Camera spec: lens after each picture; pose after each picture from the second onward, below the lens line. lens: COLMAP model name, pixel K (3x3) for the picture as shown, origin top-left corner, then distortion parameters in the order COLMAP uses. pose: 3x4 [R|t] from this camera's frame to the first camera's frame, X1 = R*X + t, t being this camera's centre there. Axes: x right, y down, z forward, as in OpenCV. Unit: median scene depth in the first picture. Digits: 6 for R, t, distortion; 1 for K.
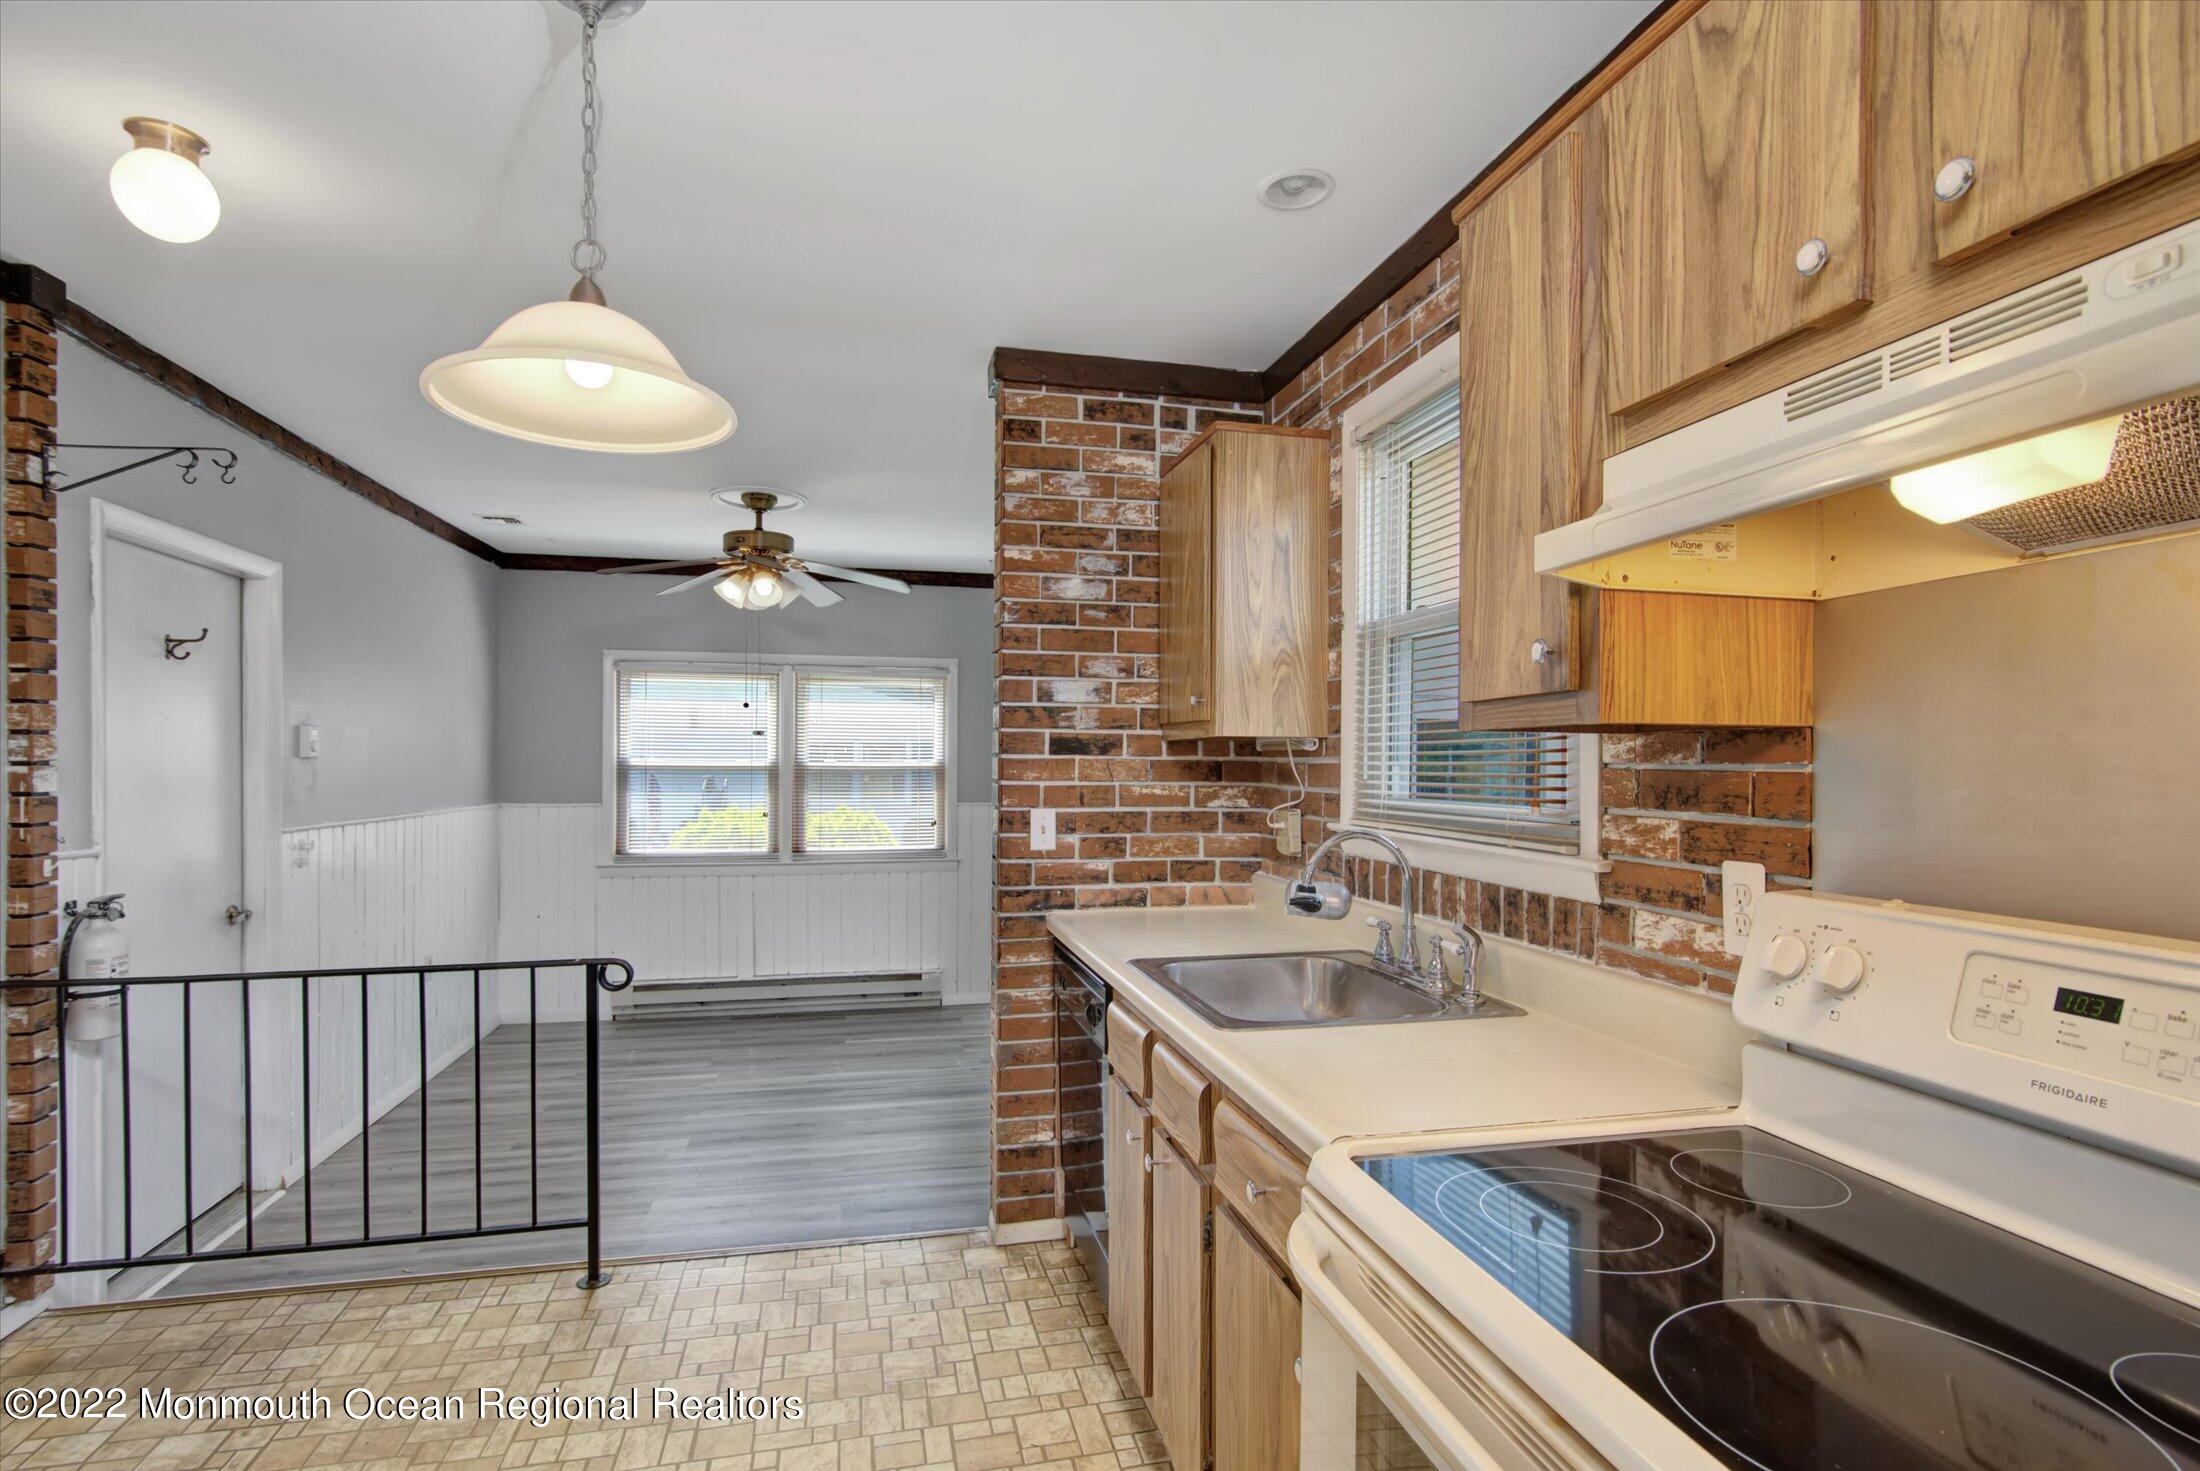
lens RADIAL K [[1086.9, 0, 1095.1], [0, 1086.9, 759.5], [0, 0, 1]] dist [0.024412, 0.000070]
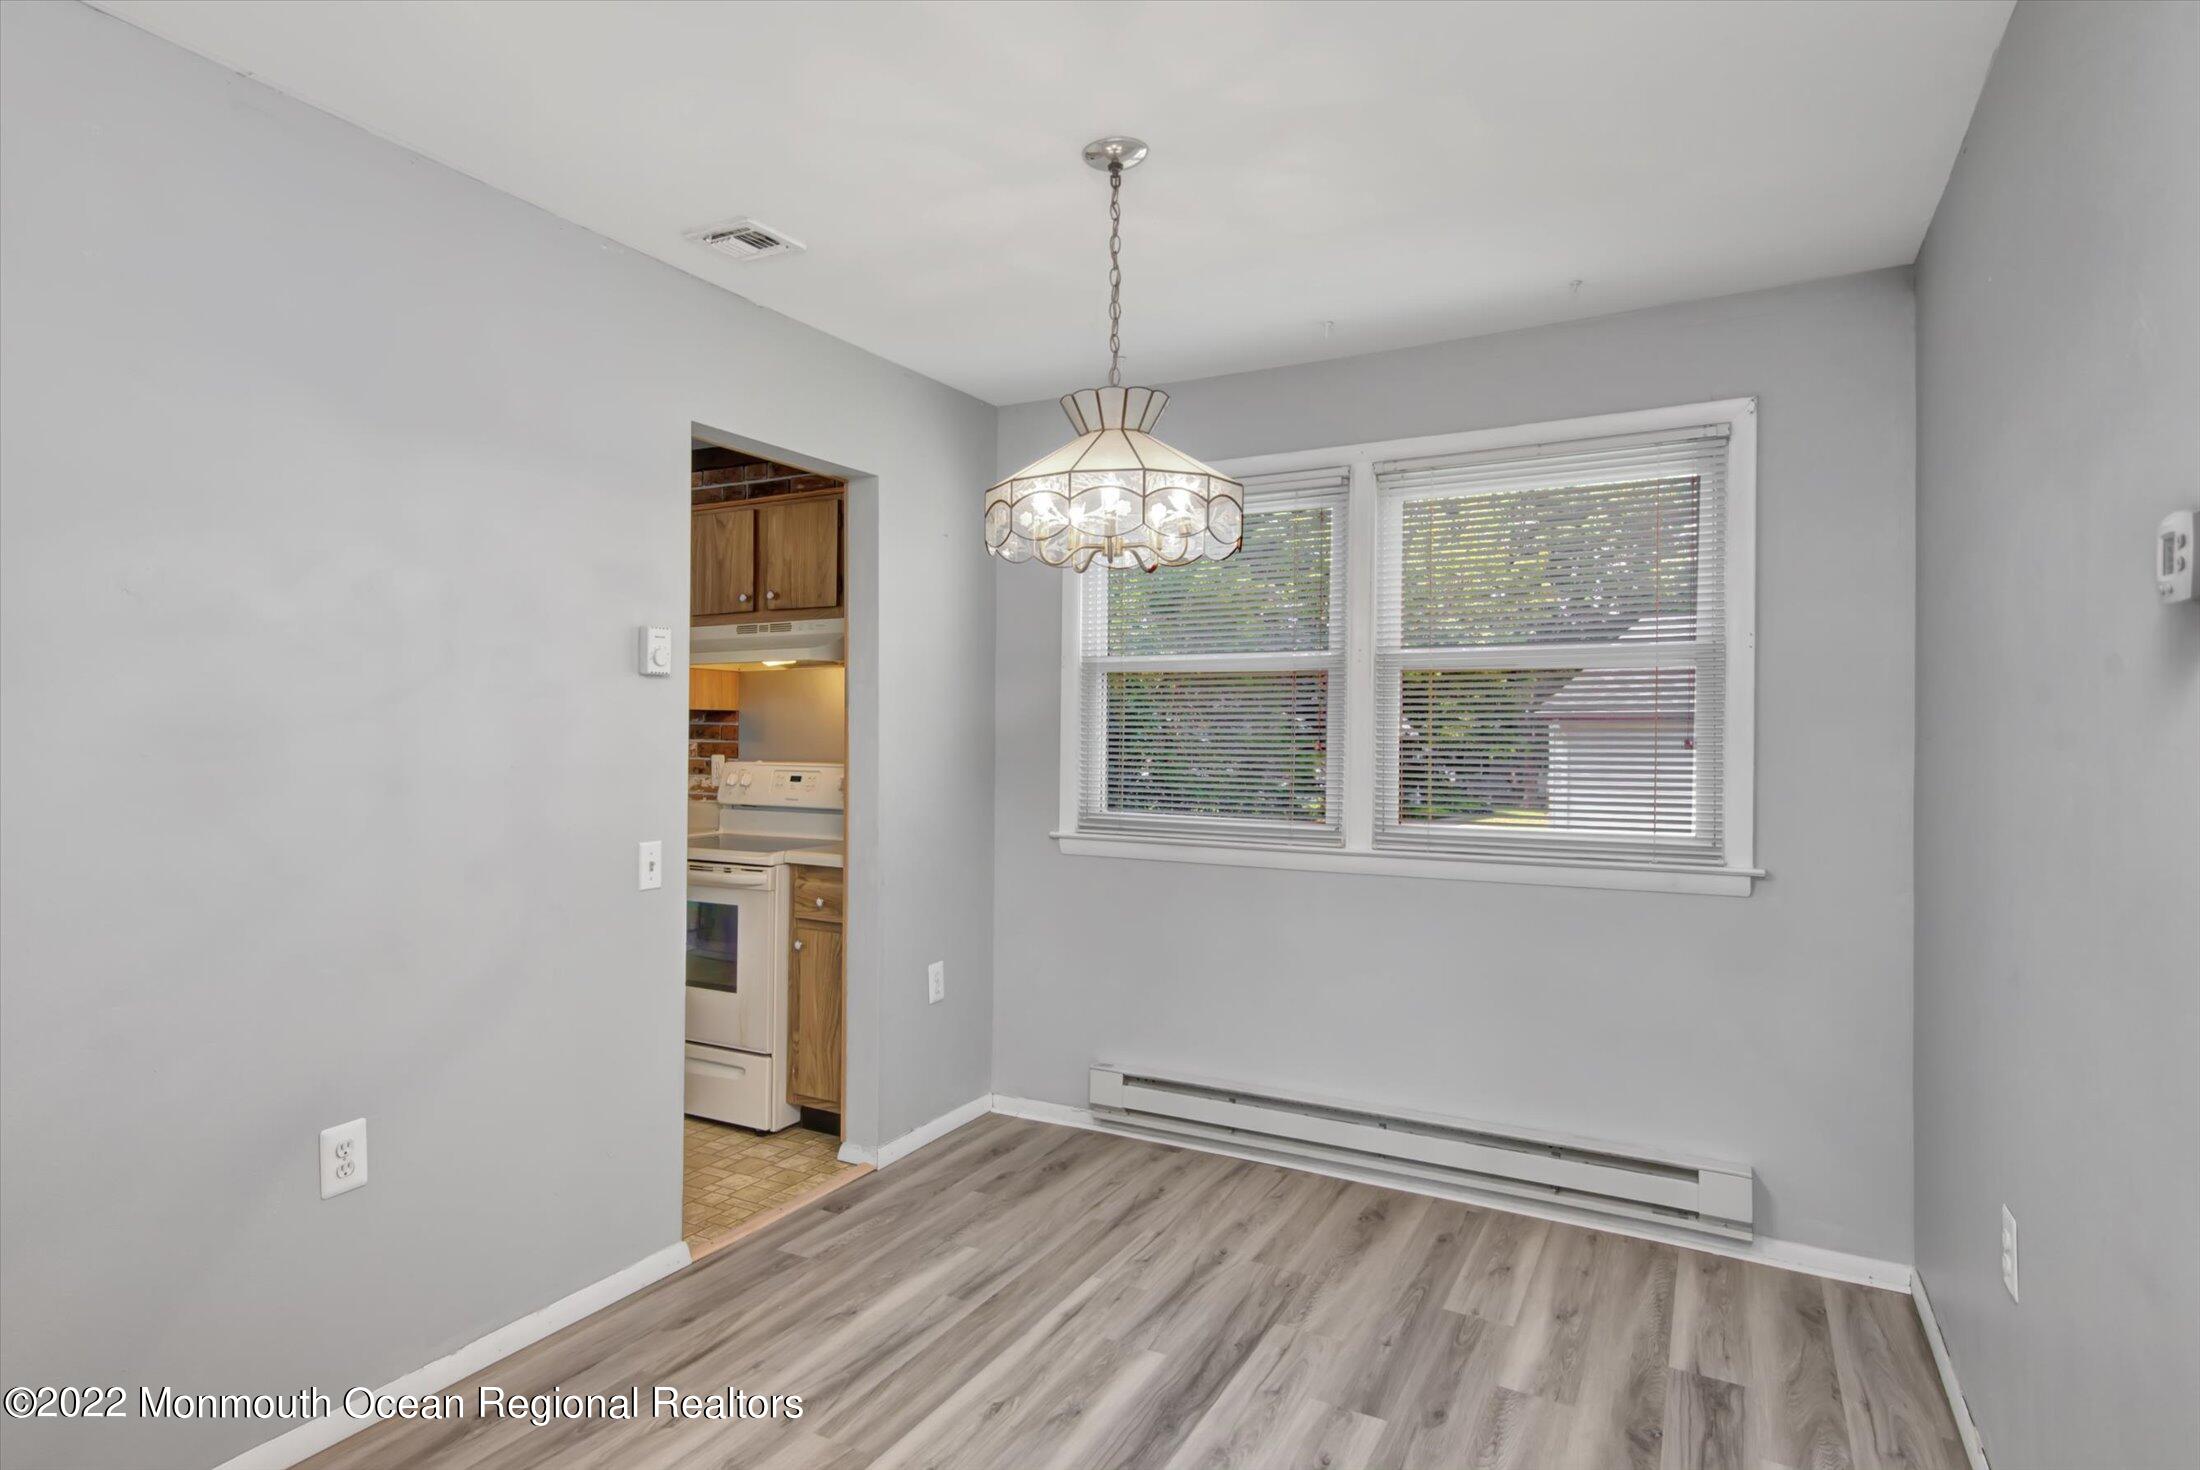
lens RADIAL K [[1275.4, 0, 946.5], [0, 1275.4, 707.5], [0, 0, 1]] dist [0.025261, 0.000328]
pose [[0.702667, 0.011404, 0.711428, -1.350905], [-0.003494, 0.999915, -0.012577, 0.004611], [-0.711510, 0.006352, 0.702647, -1.764434]]
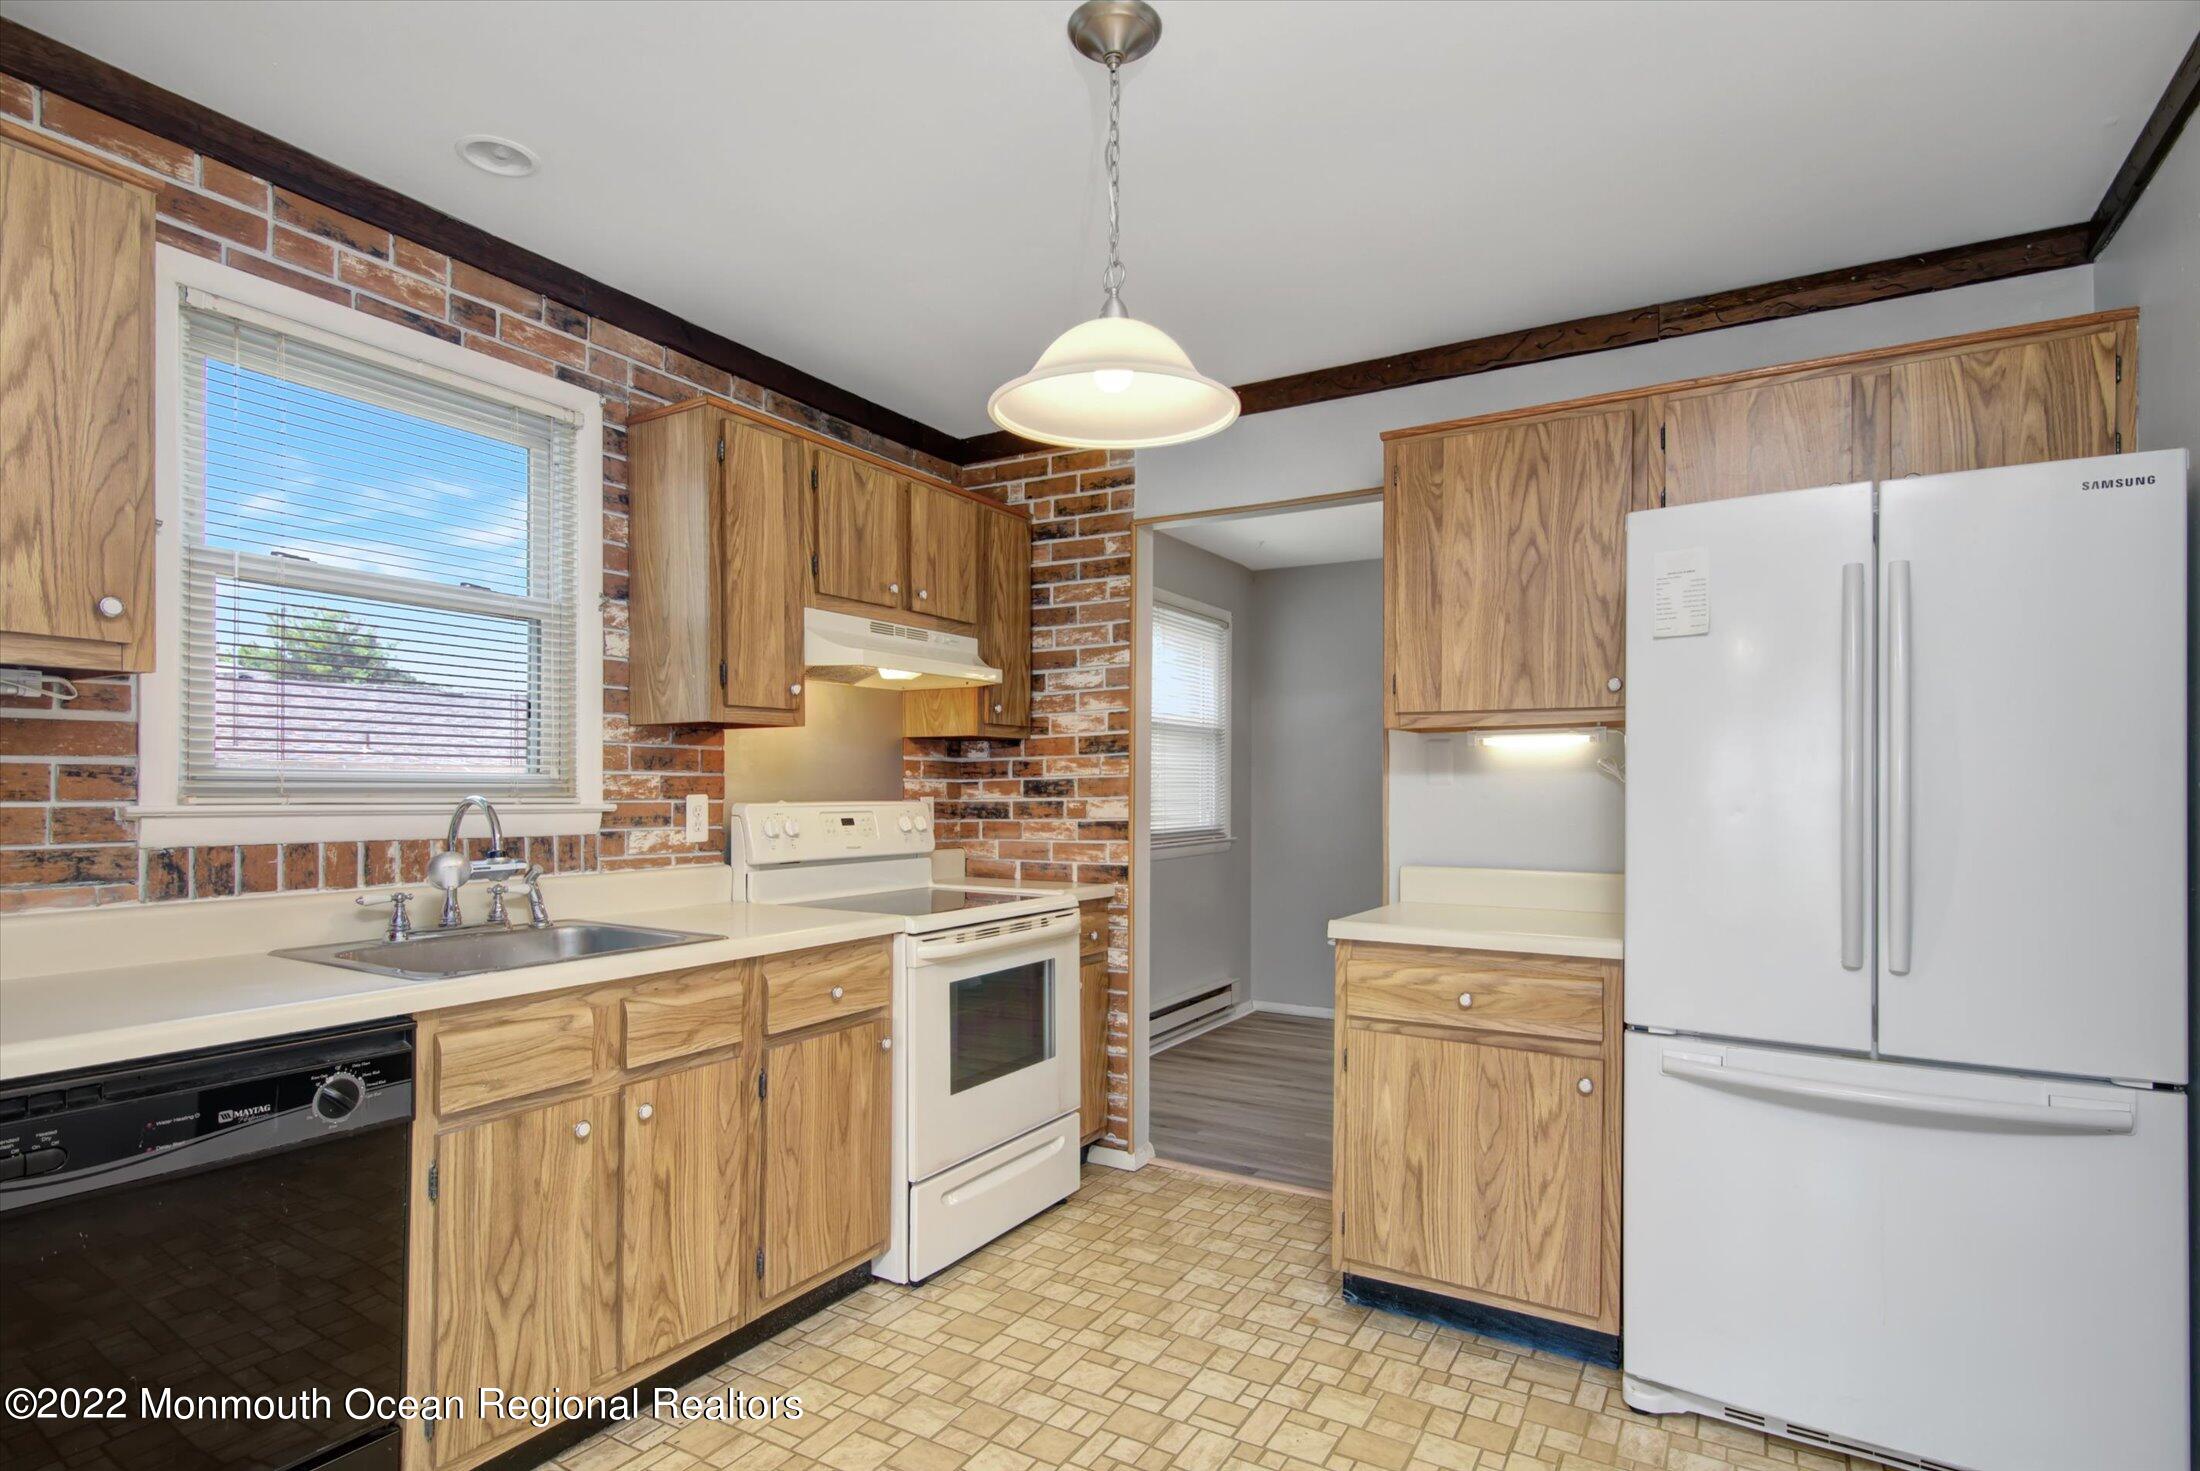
lens RADIAL K [[1124.2, 0, 1103.4], [0, 1124.2, 786.6], [0, 0, 1]] dist [-0.000126, 0.000141]
pose [[-0.732726, -0.006401, 0.680494, -1.233747], [-0.009016, 0.999959, -0.000301, 0.066840], [-0.680464, -0.006356, -0.732754, 1.836230]]
